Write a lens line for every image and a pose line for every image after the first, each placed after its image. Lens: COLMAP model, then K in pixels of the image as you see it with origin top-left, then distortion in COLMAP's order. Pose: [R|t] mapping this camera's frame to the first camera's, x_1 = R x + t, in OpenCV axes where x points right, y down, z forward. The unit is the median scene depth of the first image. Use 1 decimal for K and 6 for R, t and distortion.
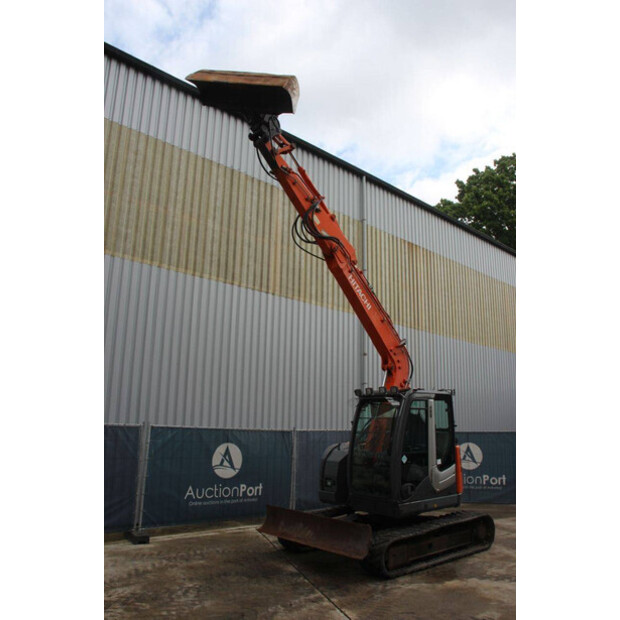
lens RADIAL K [[532.9, 0, 310.0], [0, 532.9, 310.0], [0, 0, 1]] dist [-0.177618, 0.180128]
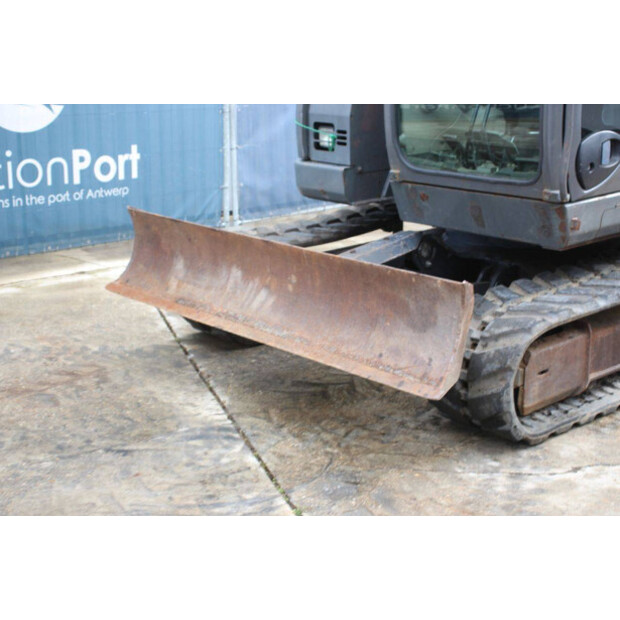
lens RADIAL K [[1033.5, 0, 310.0], [0, 1033.5, 310.0], [0, 0, 1]] dist [0.120964, -0.002256]
pose [[0.999665, -0.025135, 0.006130, 0.021924], [0.019535, 0.888677, 0.458117, 0.146803], [-0.016963, -0.457843, 0.888871, 0.427725]]
